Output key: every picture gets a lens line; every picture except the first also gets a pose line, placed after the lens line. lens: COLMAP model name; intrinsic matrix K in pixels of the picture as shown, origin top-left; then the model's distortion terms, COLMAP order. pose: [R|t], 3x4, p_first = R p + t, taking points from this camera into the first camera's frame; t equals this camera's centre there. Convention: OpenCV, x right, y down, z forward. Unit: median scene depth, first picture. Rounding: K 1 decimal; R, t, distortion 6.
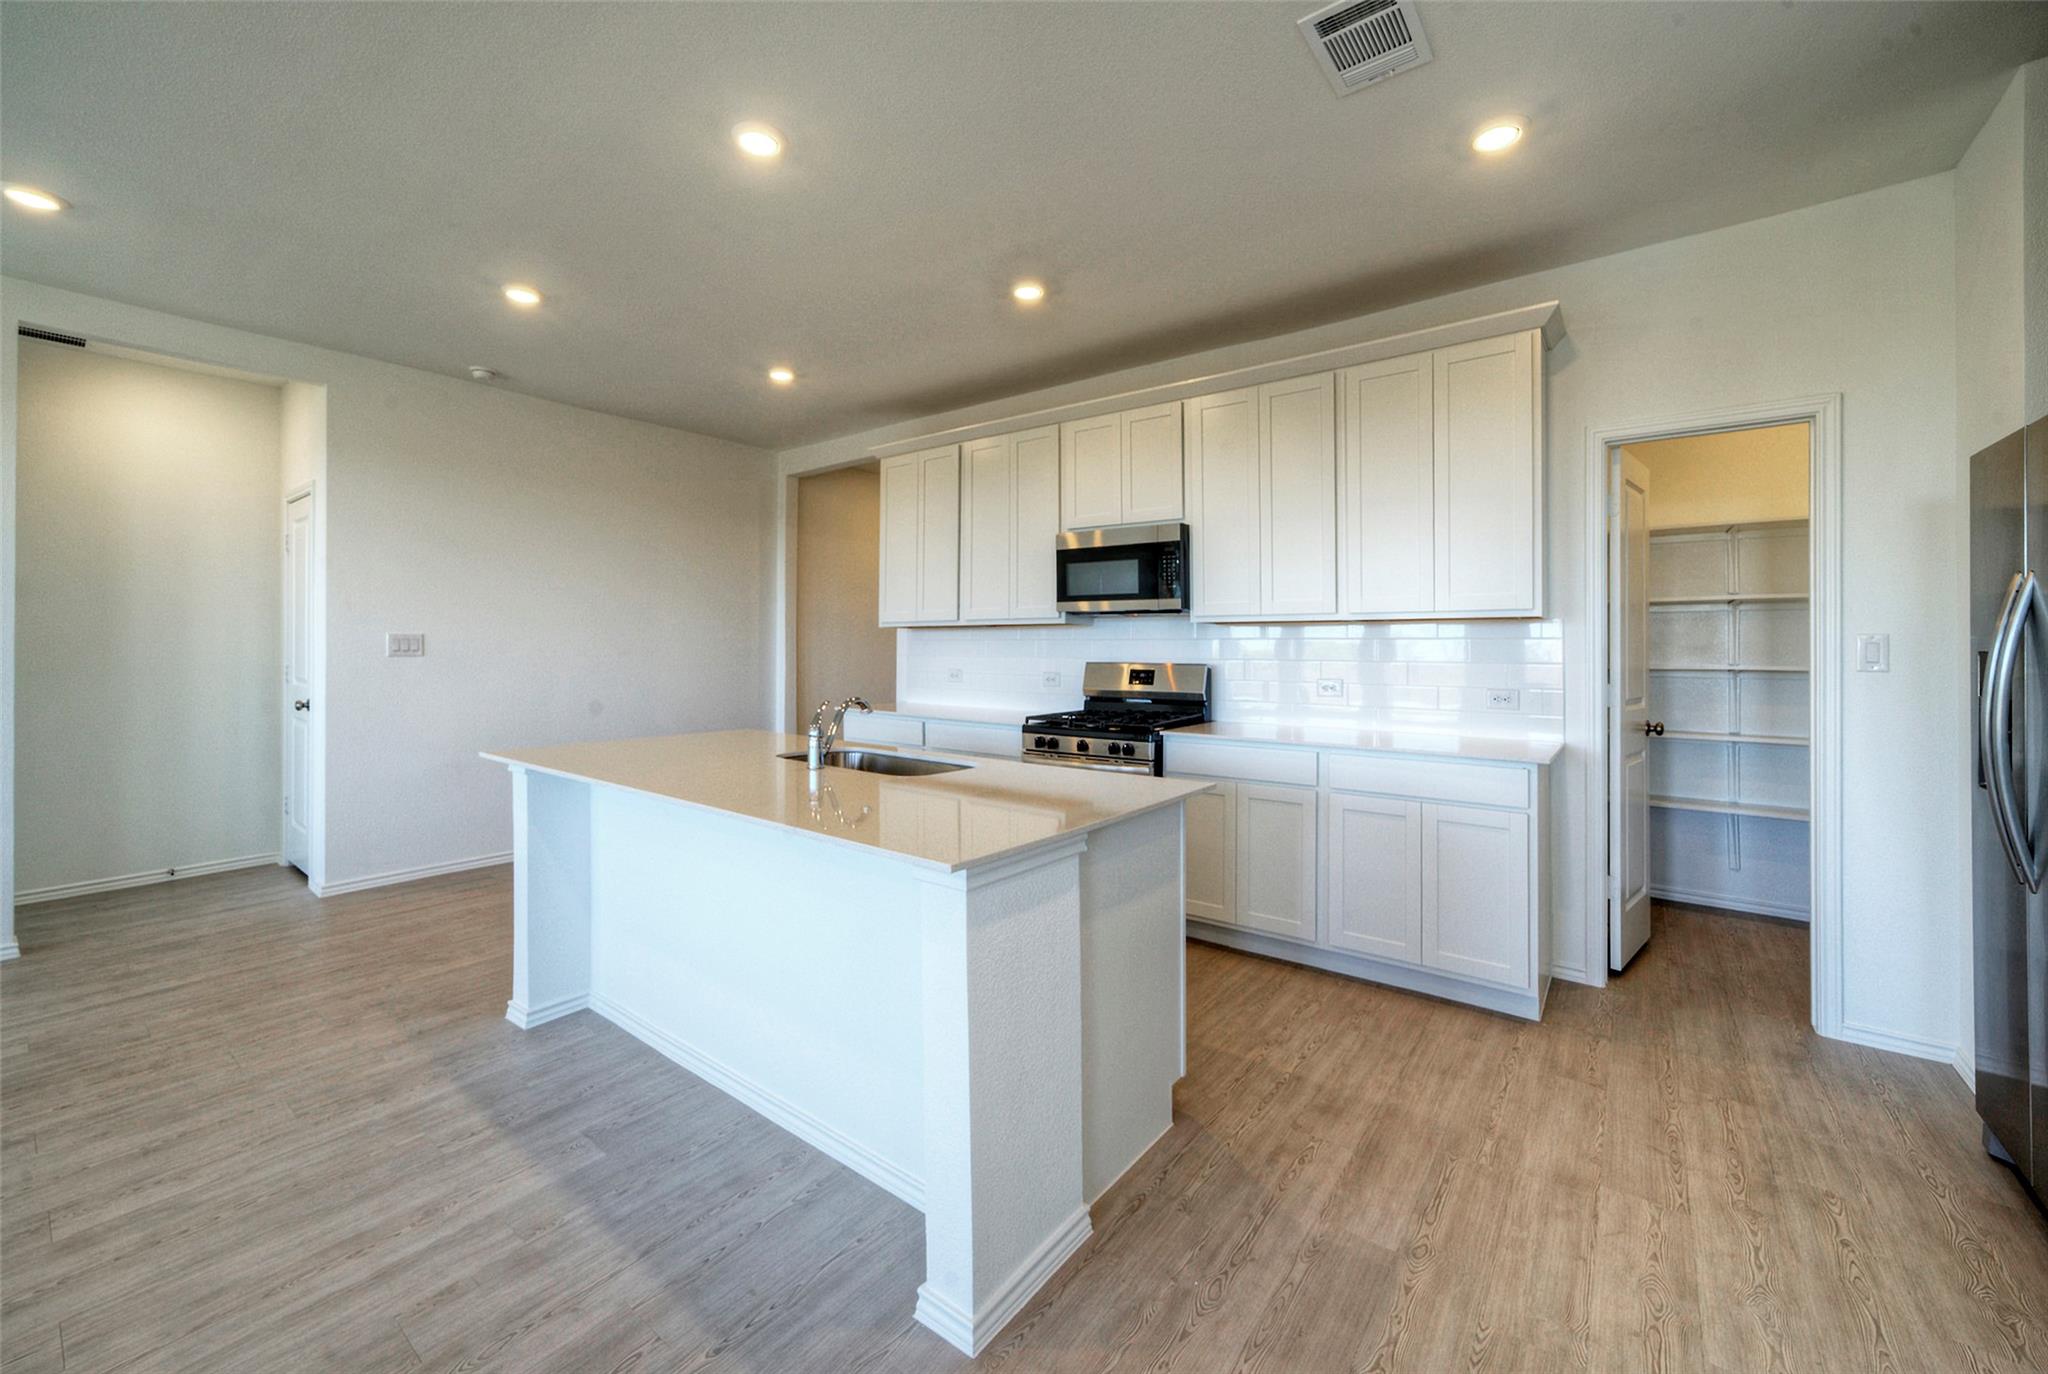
lens RADIAL K [[809.5, 0, 993.7], [0, 809.5, 639.1], [0, 0, 1]] dist [-0.003622, 0.001060]
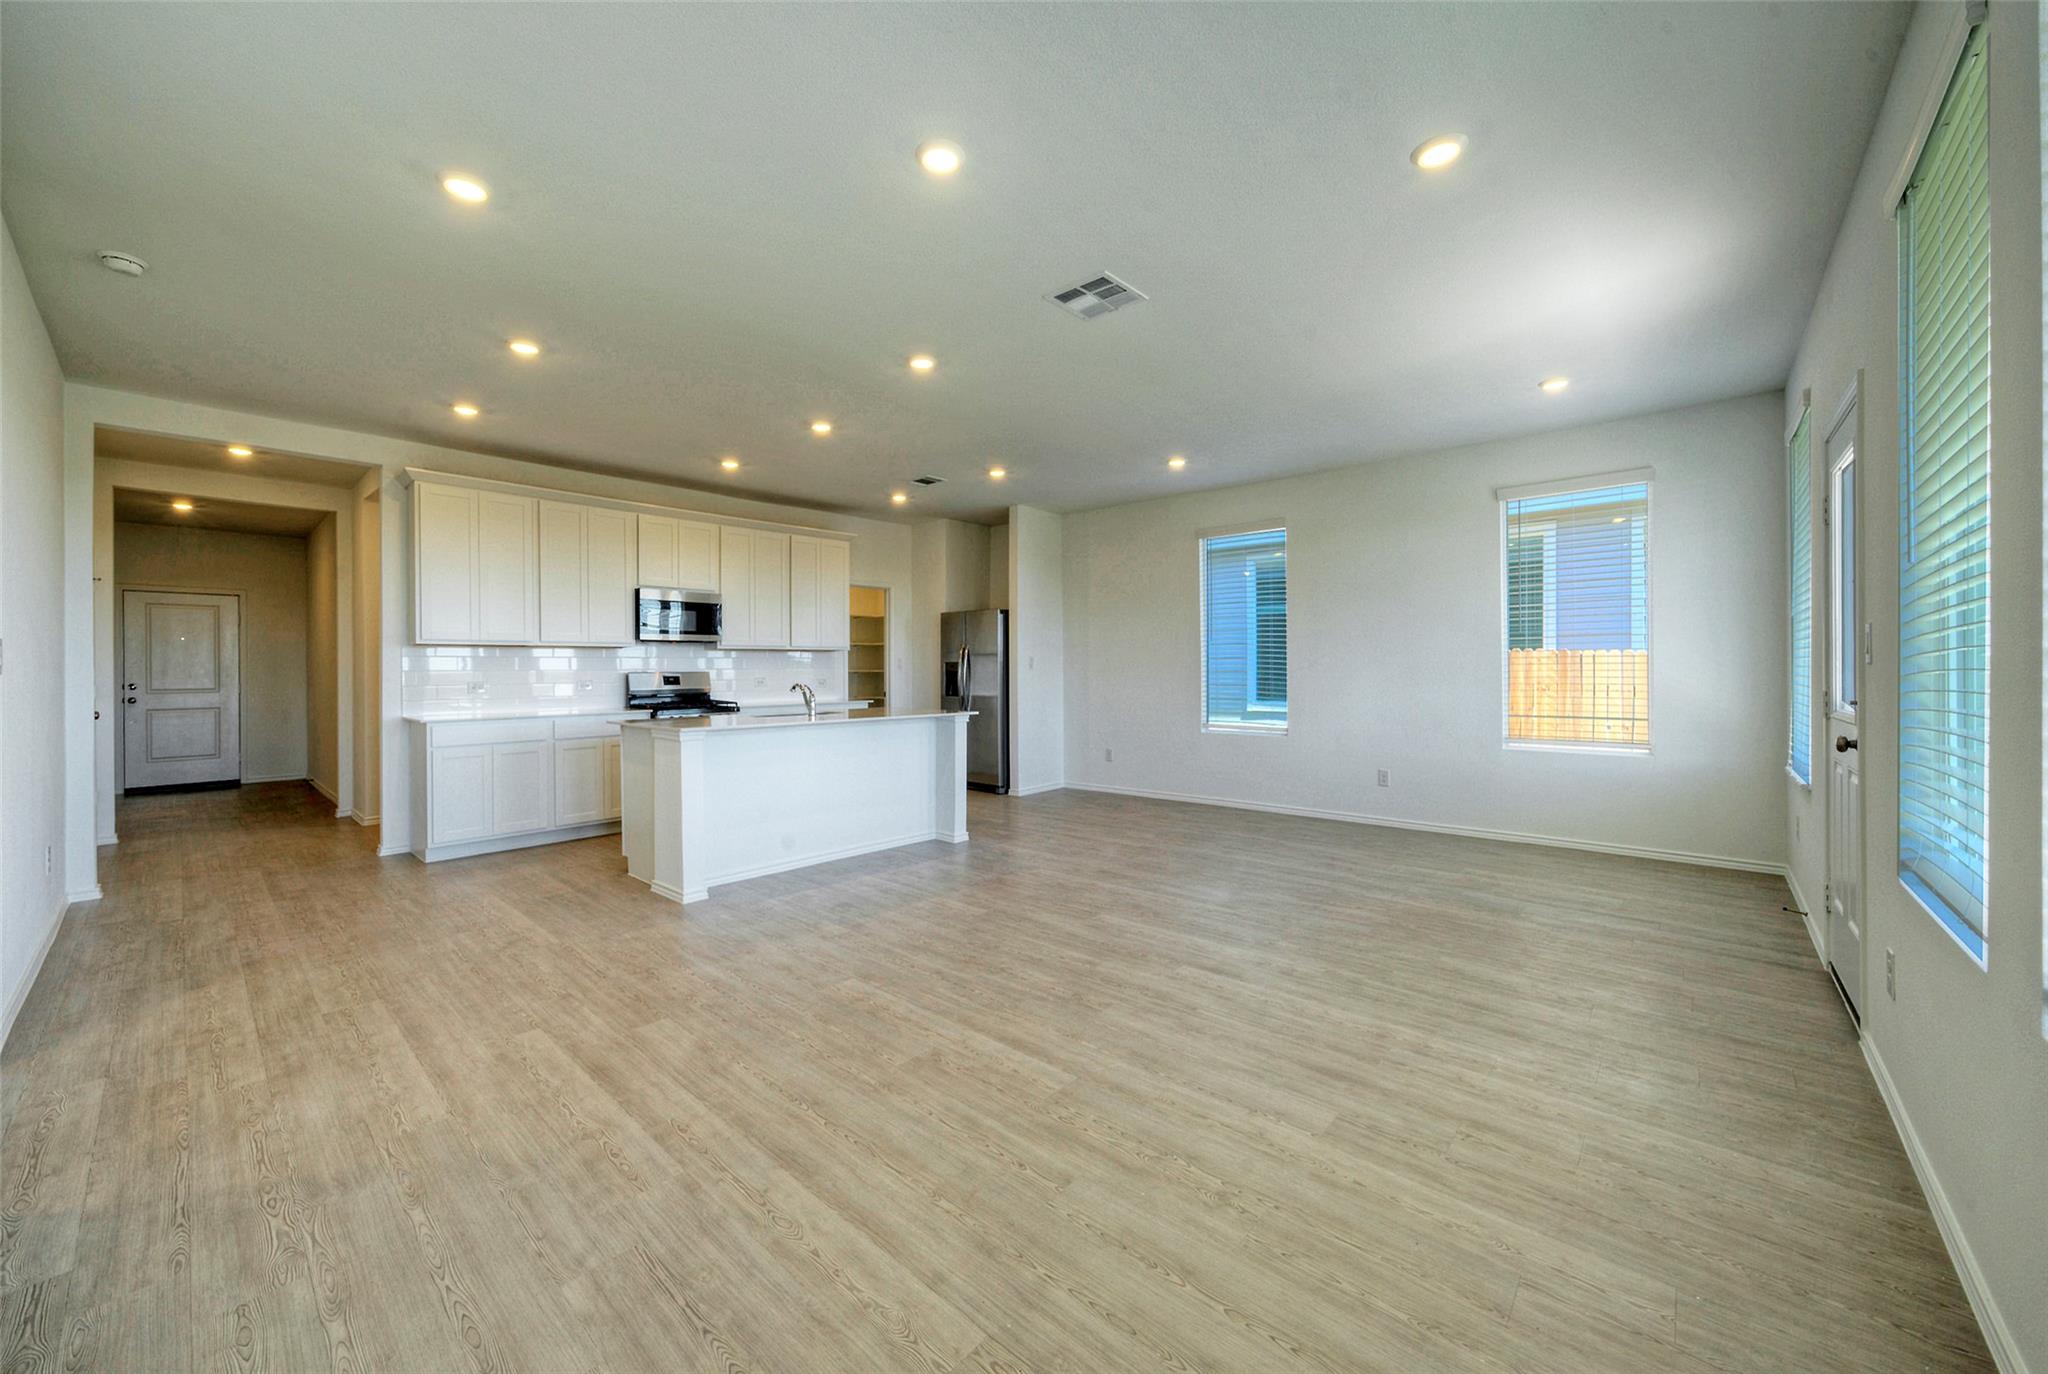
lens RADIAL K [[752.6, 0, 1047.7], [0, 752.6, 665.5], [0, 0, 1]] dist [-0.006936, 0.004133]
pose [[0.046409, 0.005006, 0.998910, -1.377632], [-0.010088, 0.999939, -0.004542, 0.016501], [-0.998872, -0.009866, 0.046457, 0.167910]]
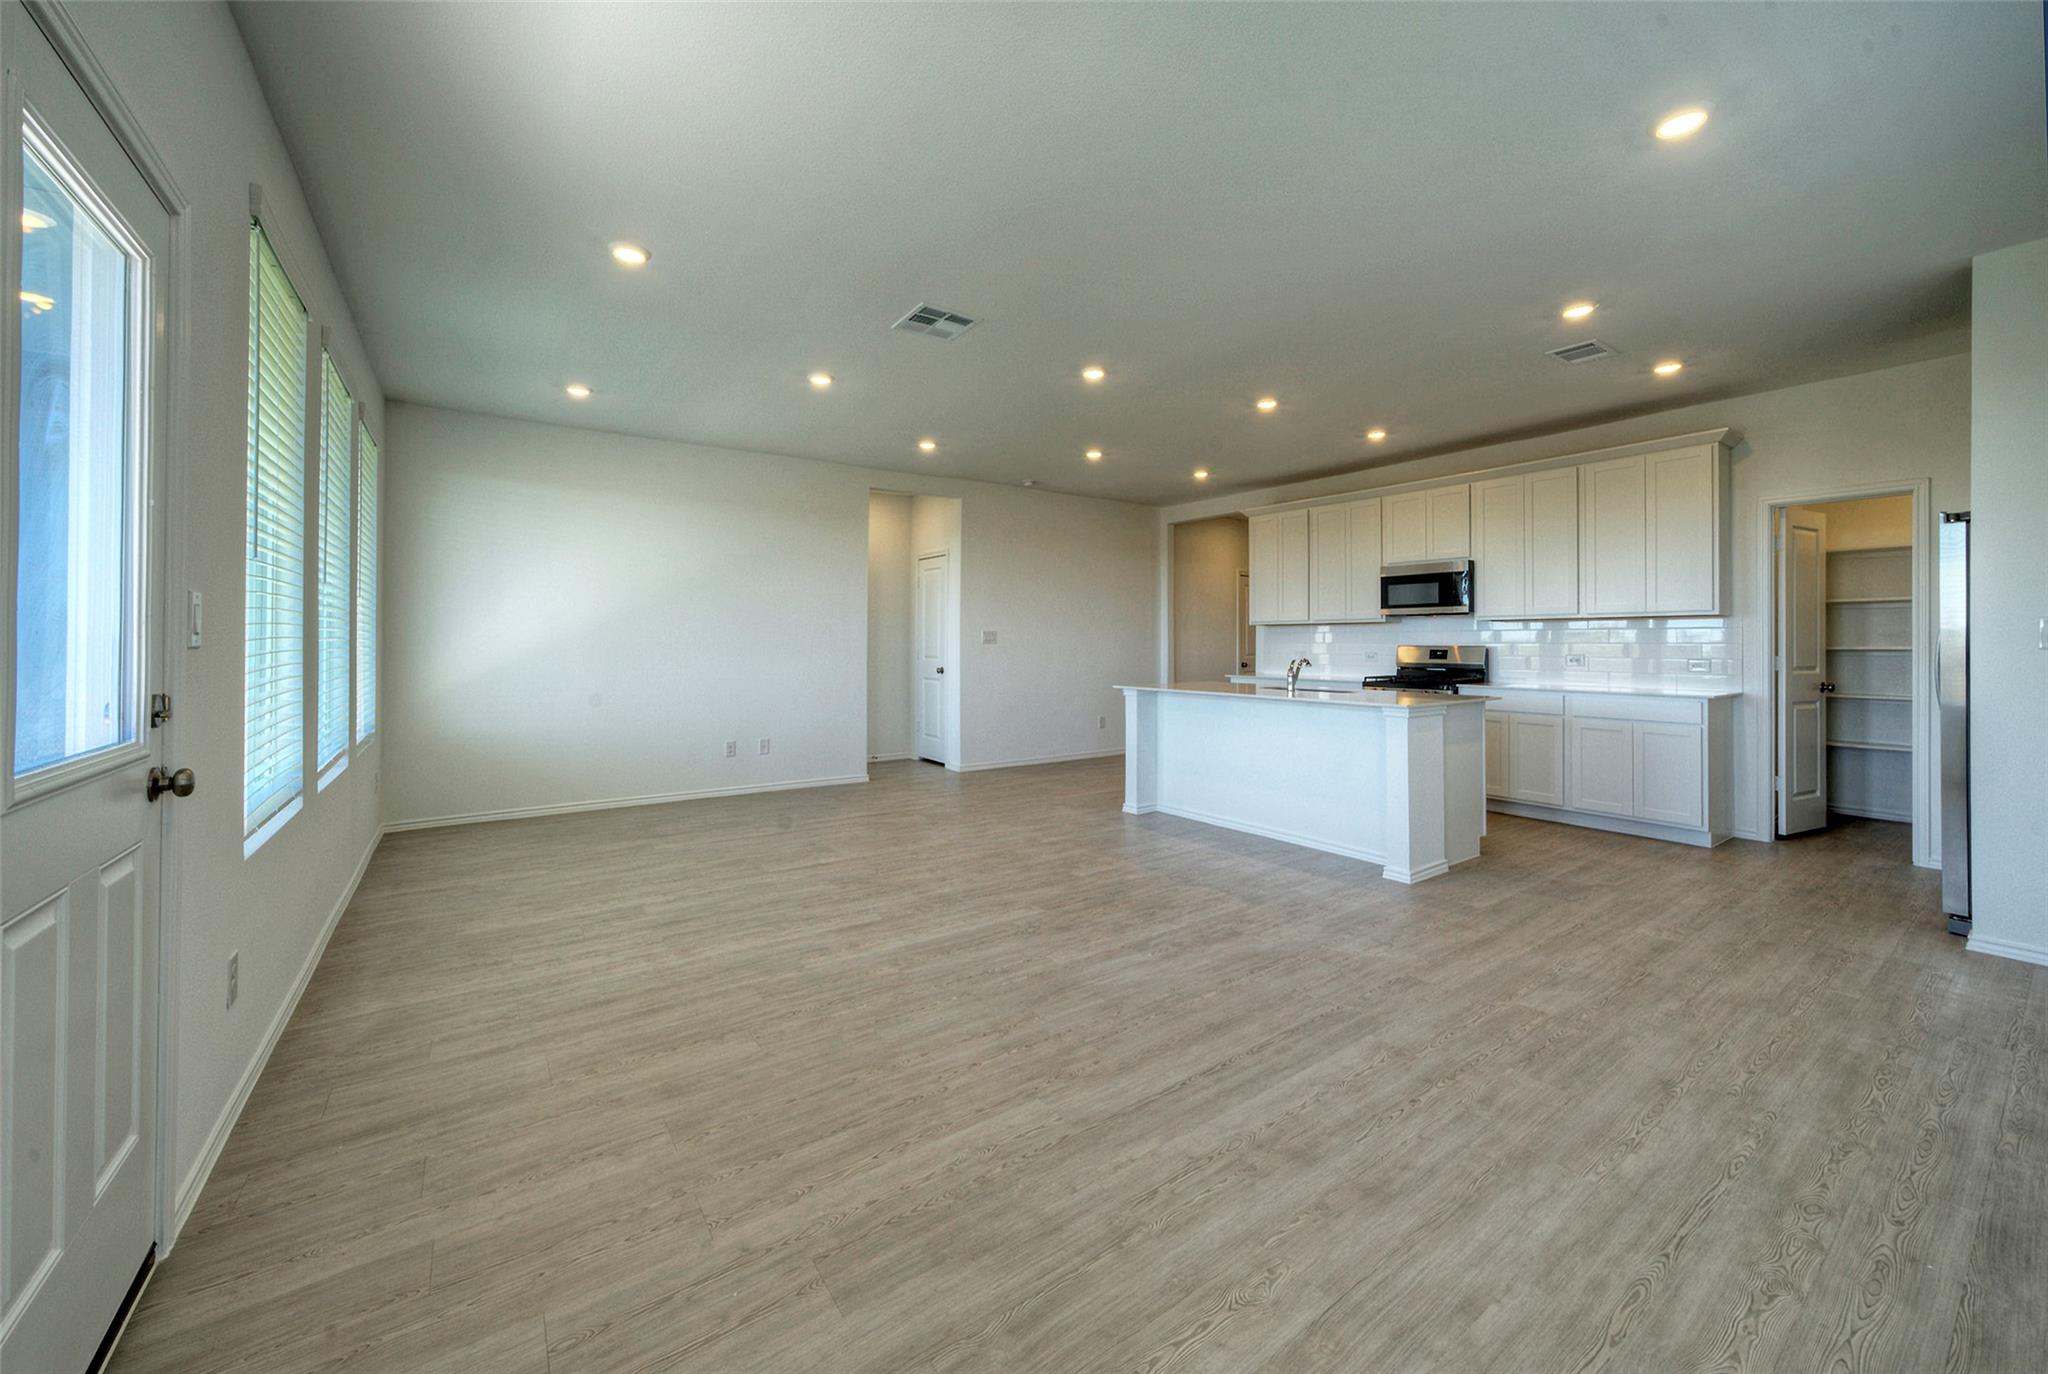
lens RADIAL K [[752.6, 0, 1010.0], [0, 752.6, 629.7], [0, 0, 1]] dist [-0.006936, 0.004133]
pose [[0.961808, -0.006473, -0.273648, -0.241298], [0.005150, 0.999971, -0.005553, 0.001755], [0.273676, 0.003932, 0.961814, -0.702209]]
